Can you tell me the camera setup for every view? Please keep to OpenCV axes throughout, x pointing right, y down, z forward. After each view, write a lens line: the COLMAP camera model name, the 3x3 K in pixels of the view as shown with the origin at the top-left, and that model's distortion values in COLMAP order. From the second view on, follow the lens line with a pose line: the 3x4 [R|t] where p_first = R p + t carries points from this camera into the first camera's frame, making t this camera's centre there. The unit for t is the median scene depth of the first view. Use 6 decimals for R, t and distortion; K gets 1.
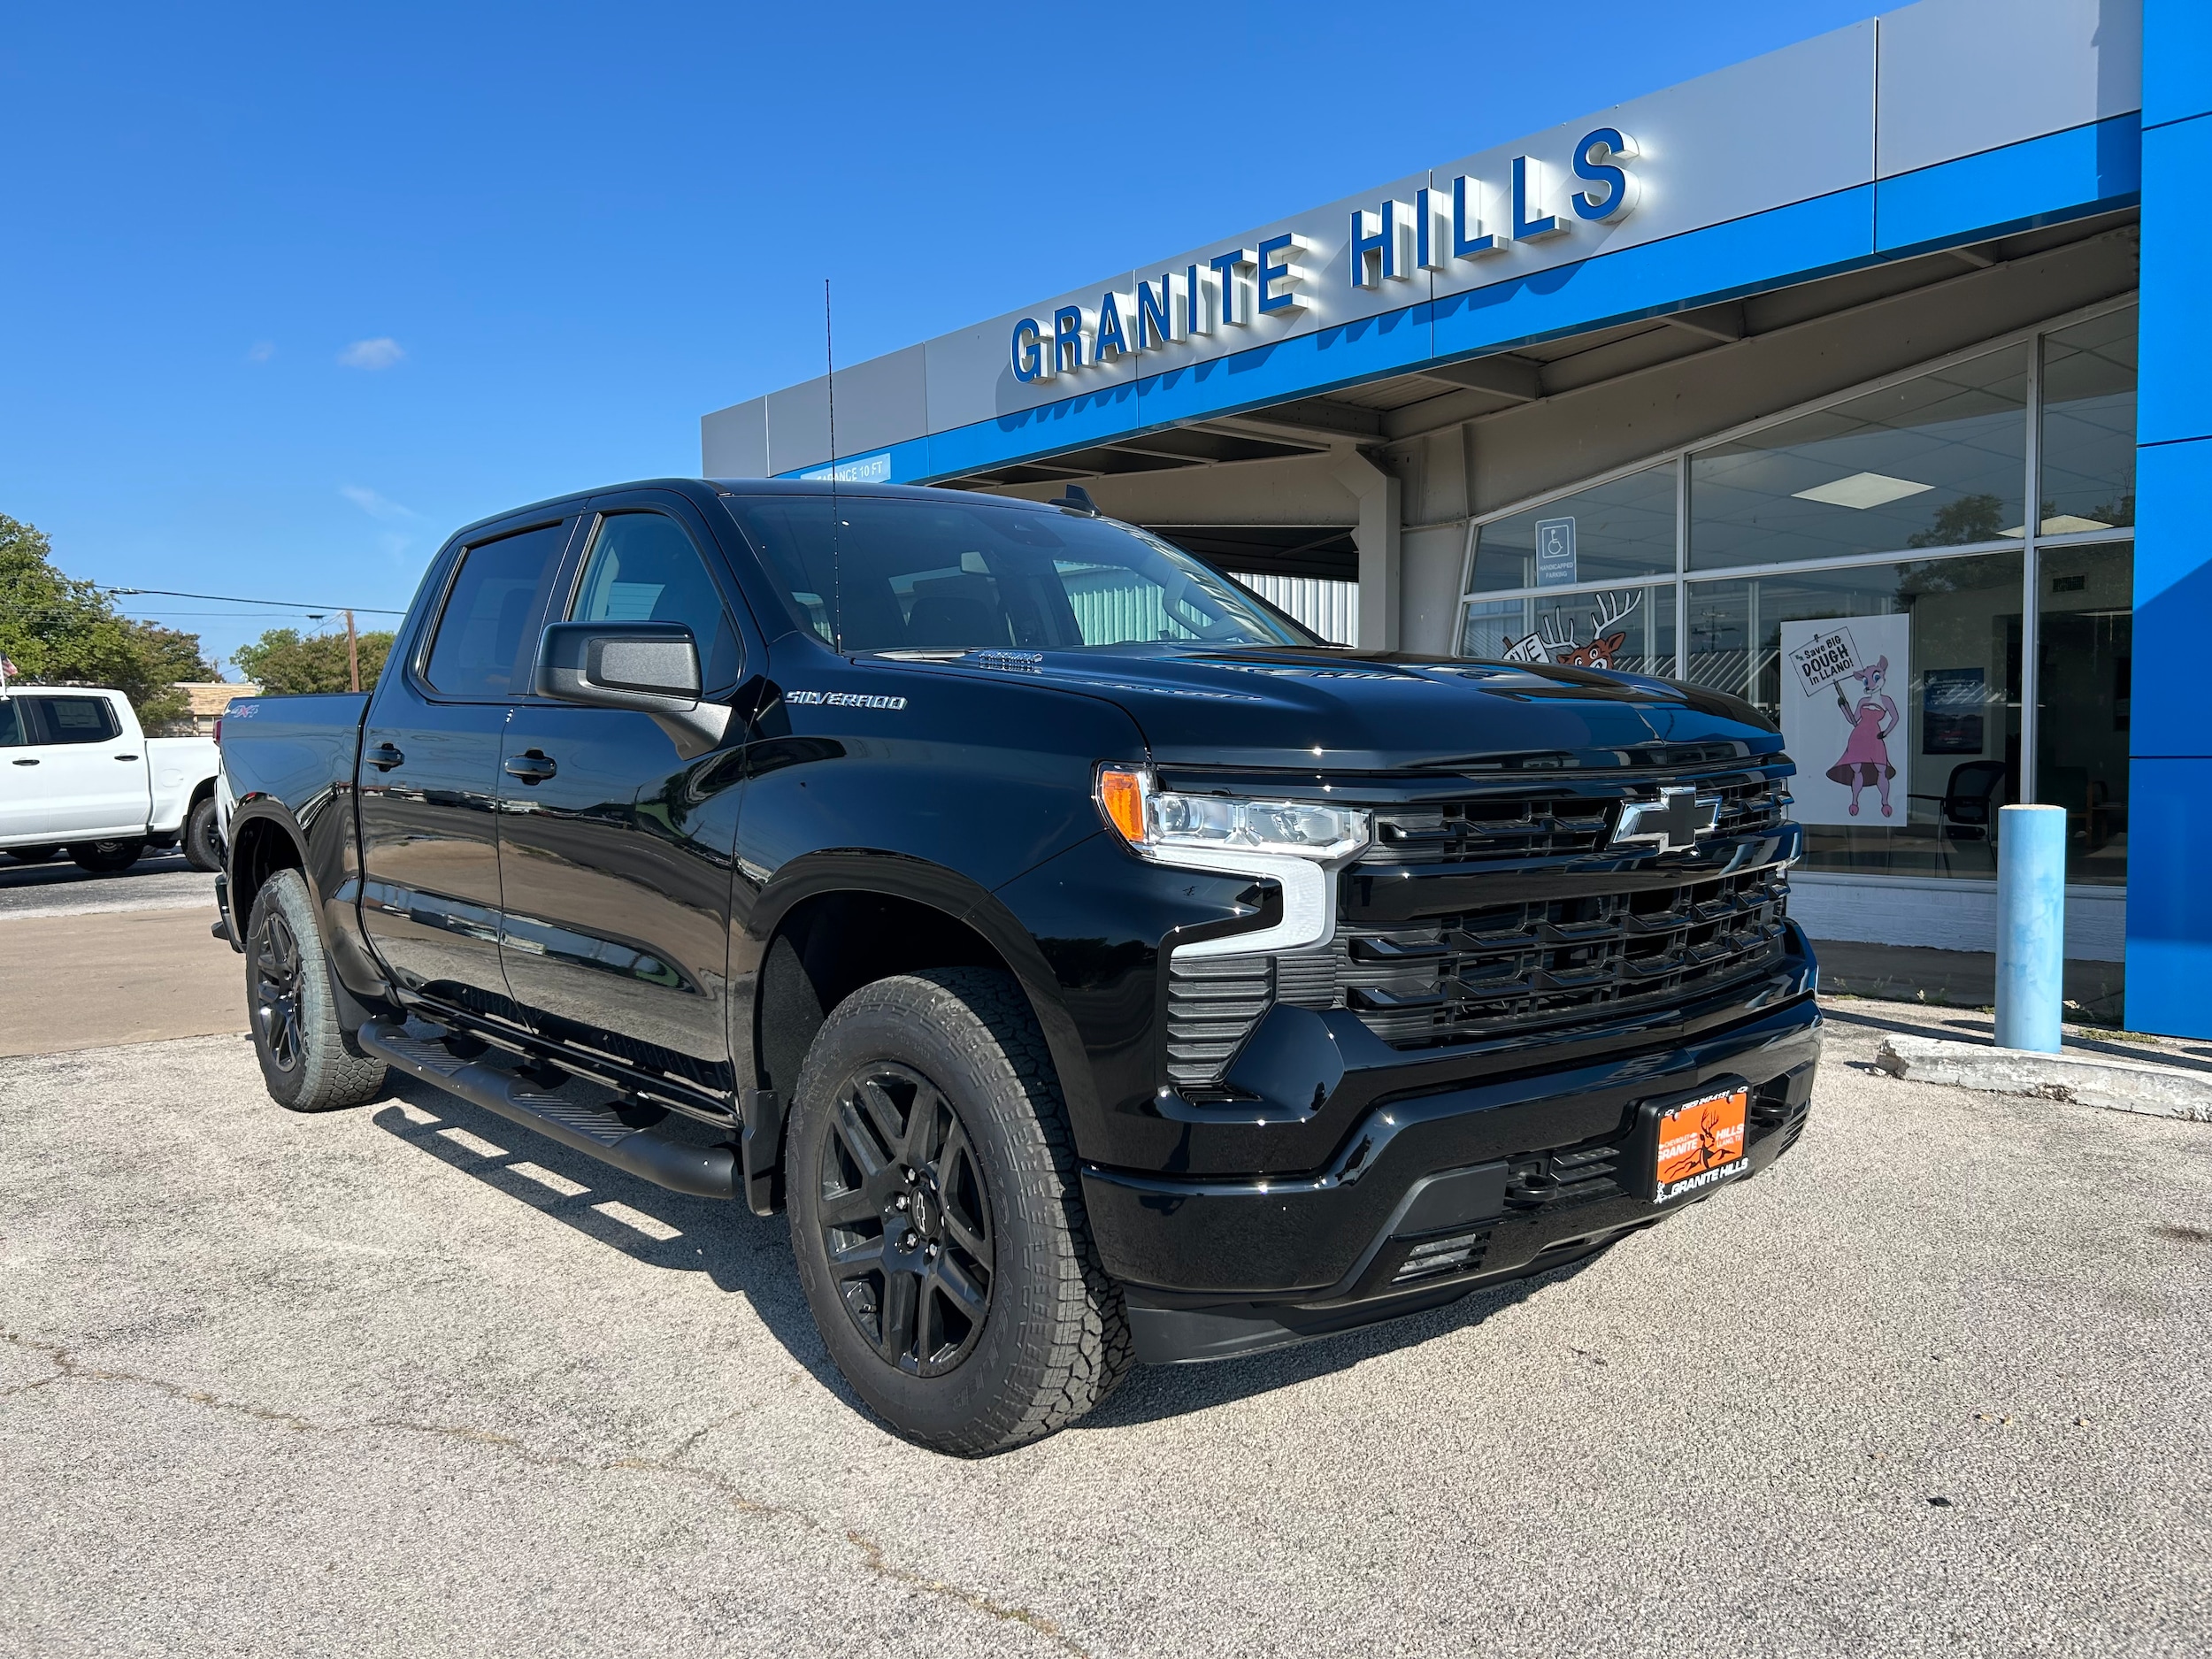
lens RADIAL K [[1670.7, 0, 1111.2], [0, 1670.7, 829.0], [0, 0, 1]] dist [0.032776, -0.021393]
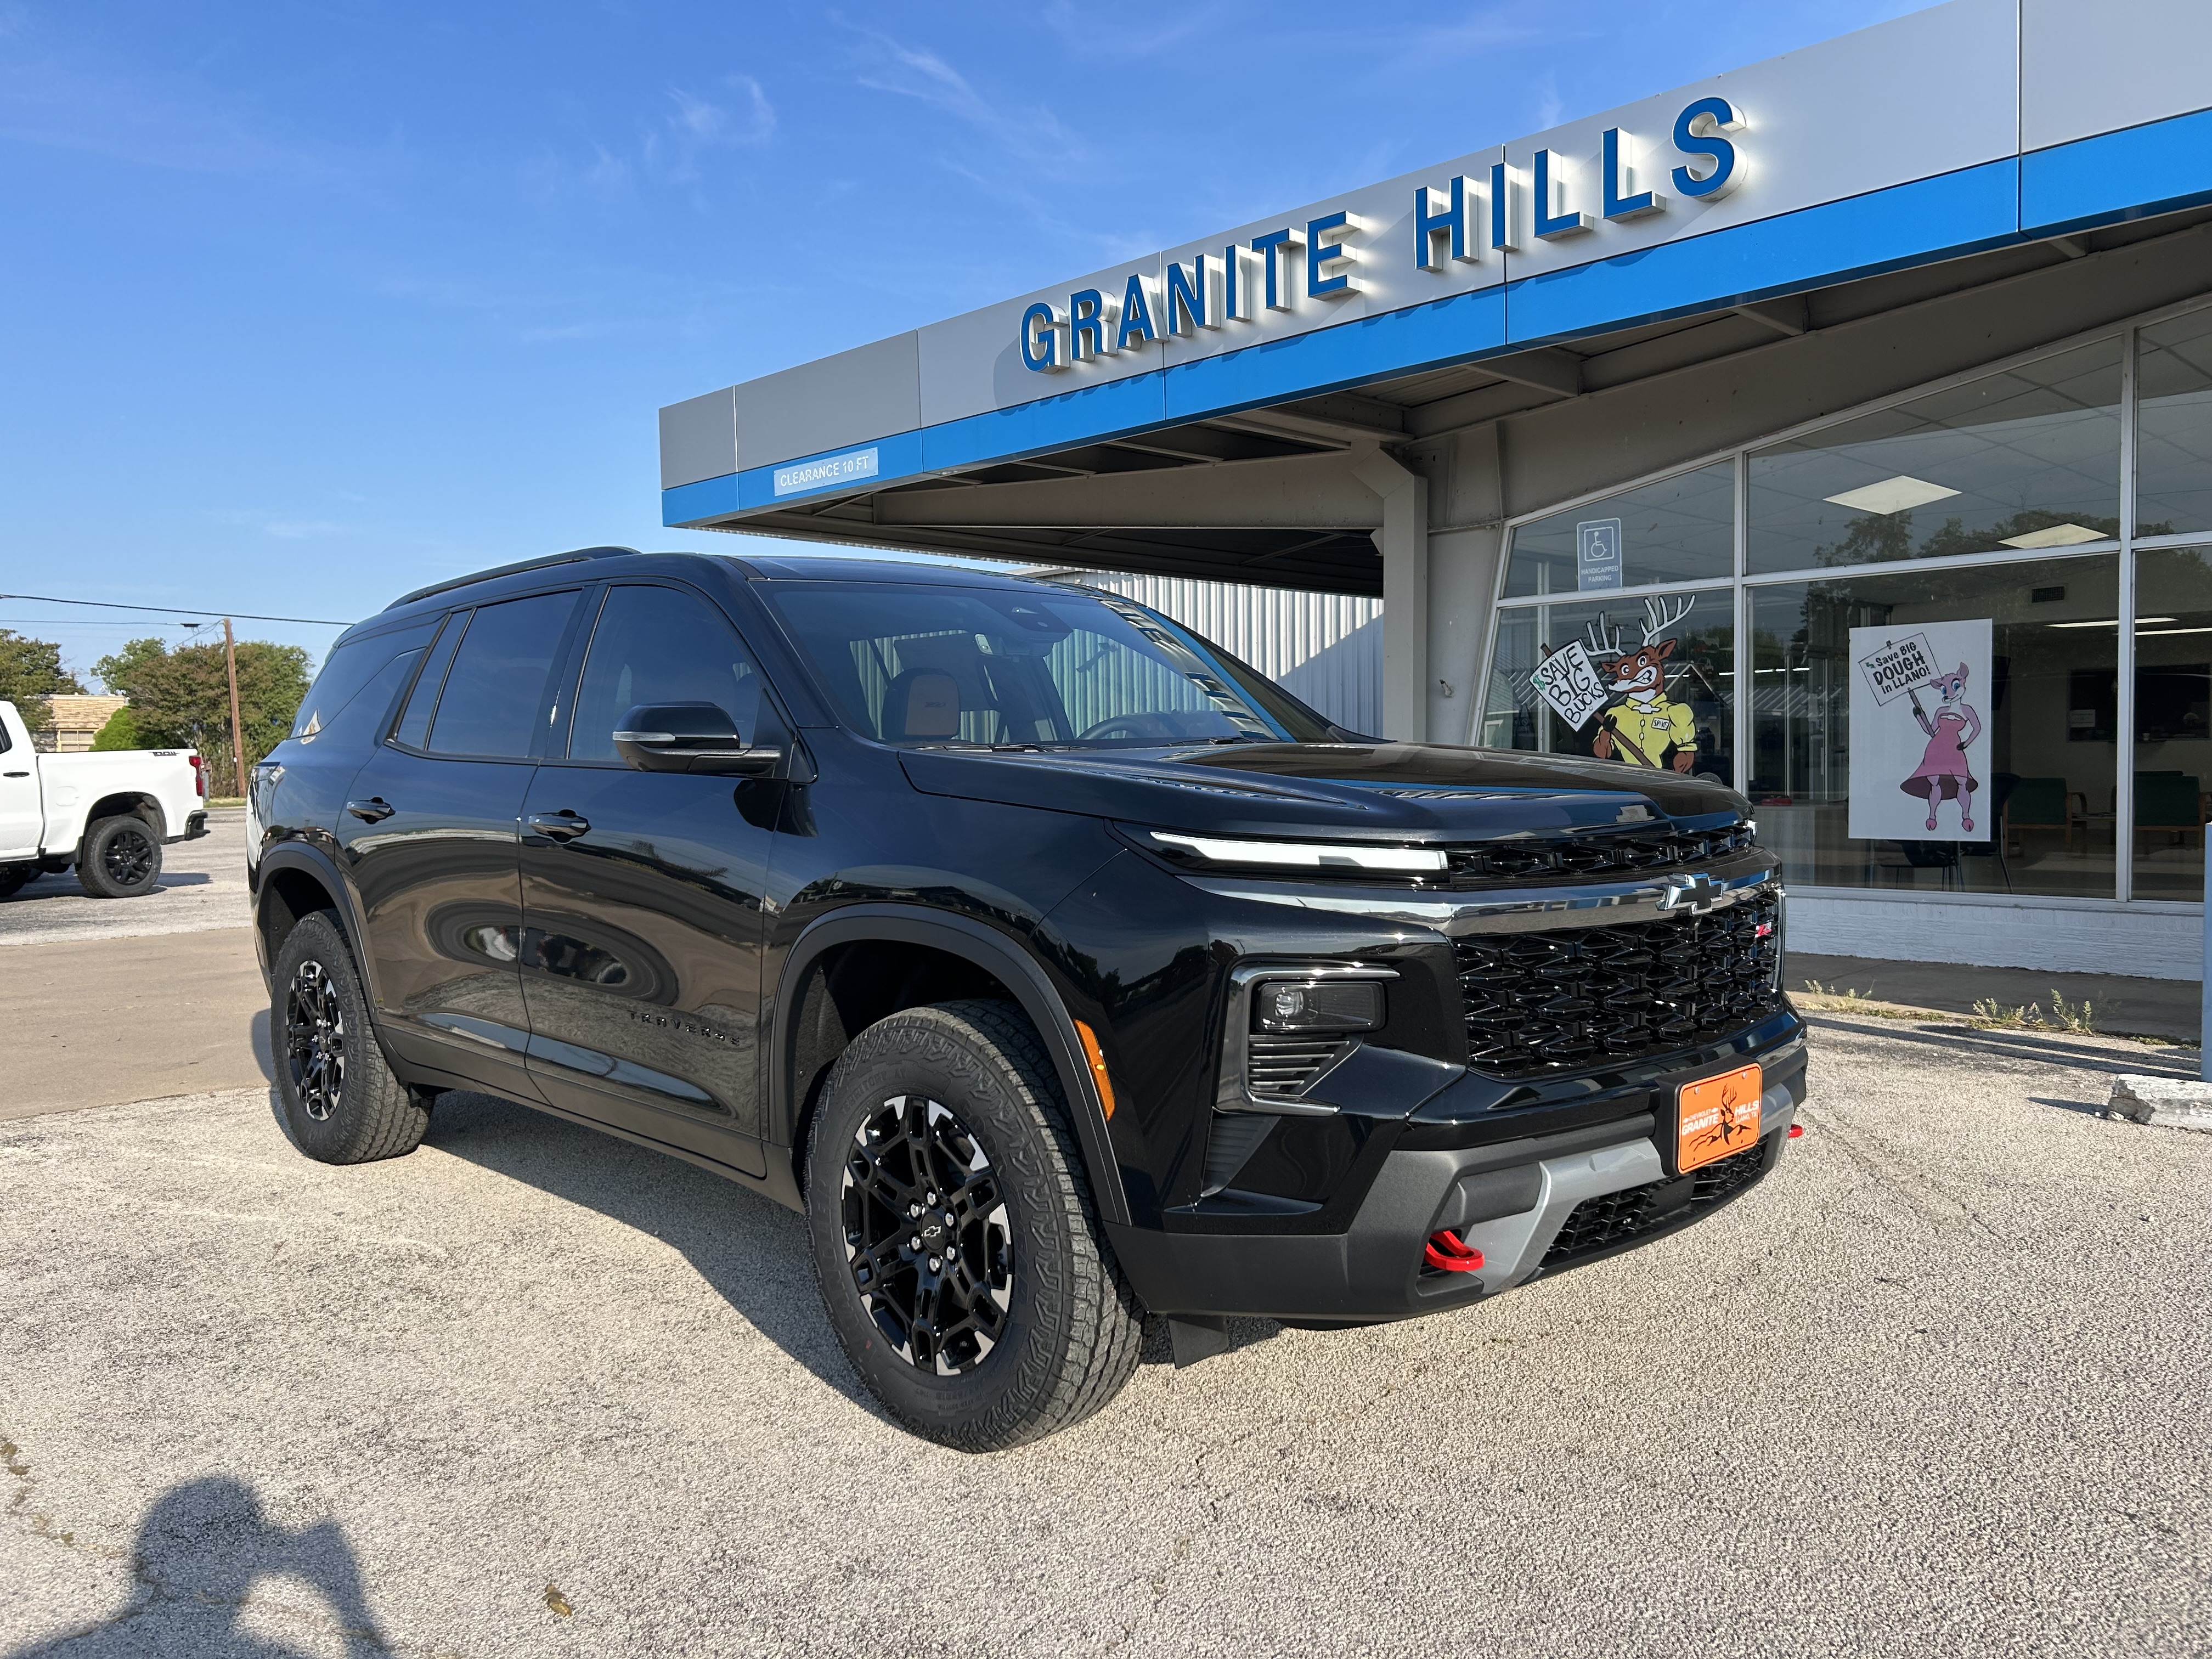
lens RADIAL K [[1673.6, 0, 1118.6], [0, 1673.6, 827.9], [0, 0, 1]] dist [0.029846, -0.020873]
pose [[0.997675, -0.005085, 0.067956, -0.083870], [0.005647, 0.999951, -0.008083, -0.004139], [-0.067912, 0.008448, 0.997656, 0.075063]]
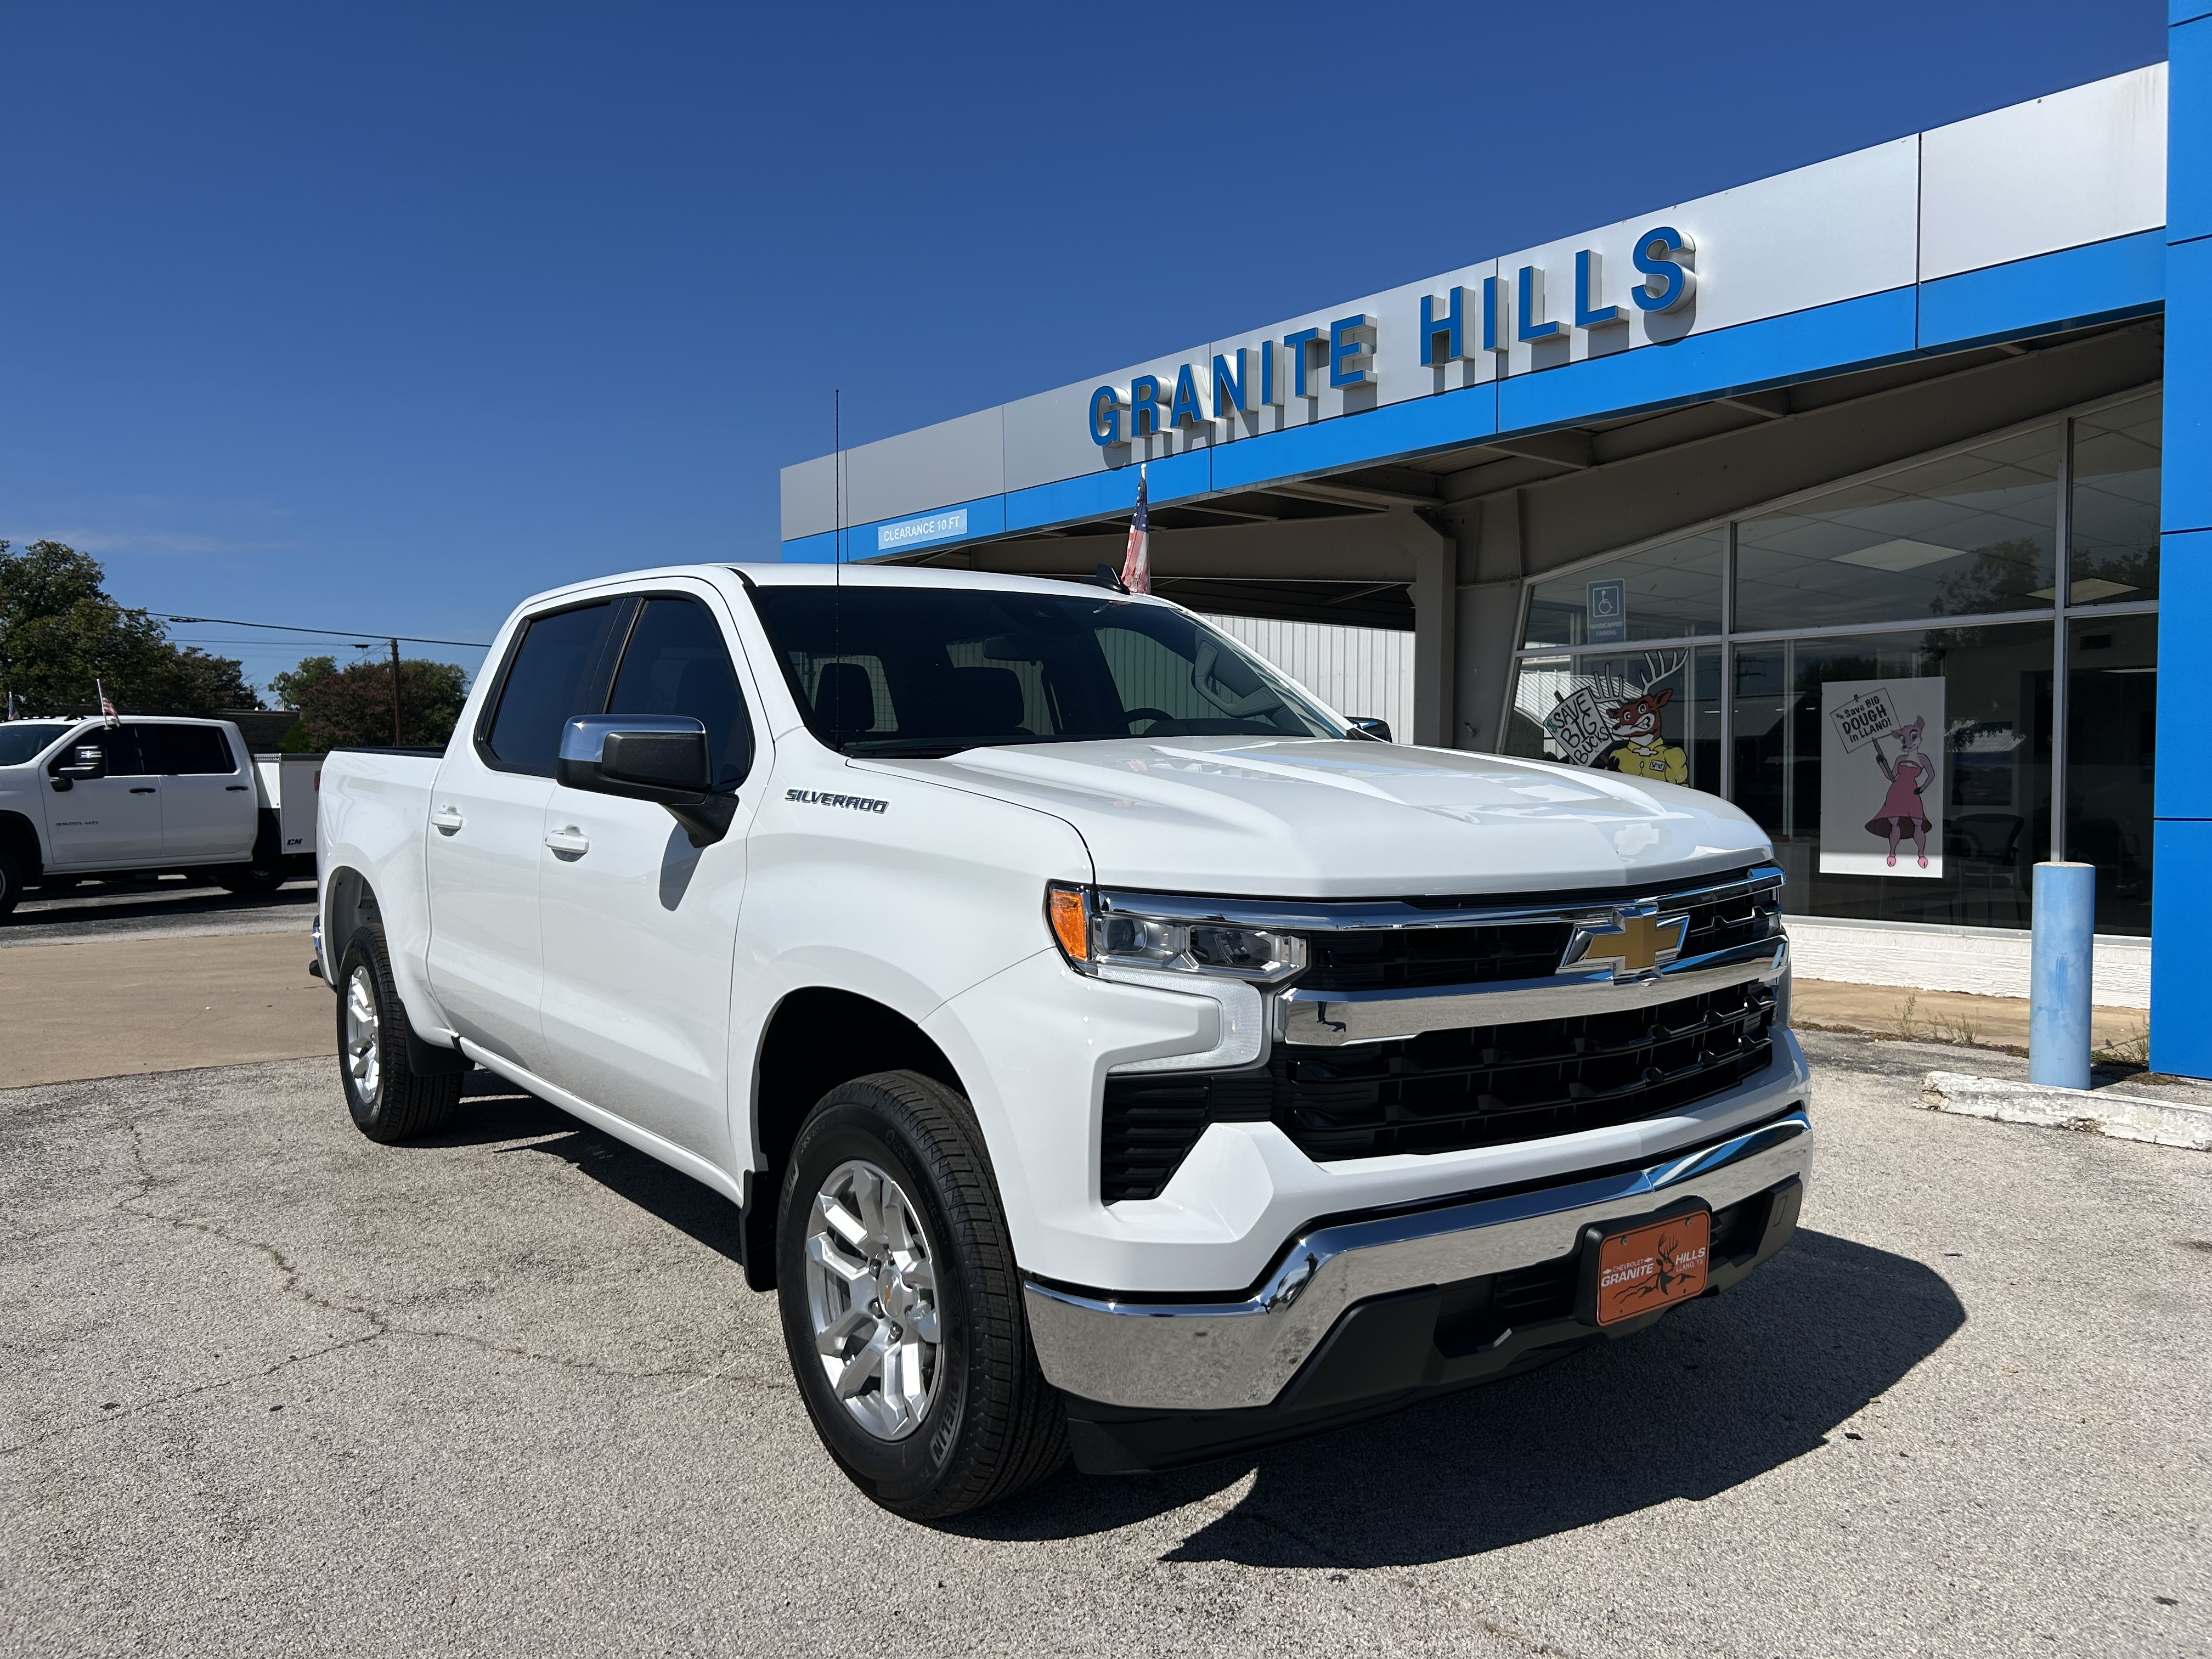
lens RADIAL K [[1670.7, 0, 1111.2], [0, 1670.7, 829.0], [0, 0, 1]] dist [0.032776, -0.021393]
pose [[0.999856, 0.012673, -0.011316, -0.036241], [-0.012903, 0.999707, -0.020477, -0.003551], [0.011054, 0.020620, 0.999726, -0.061157]]
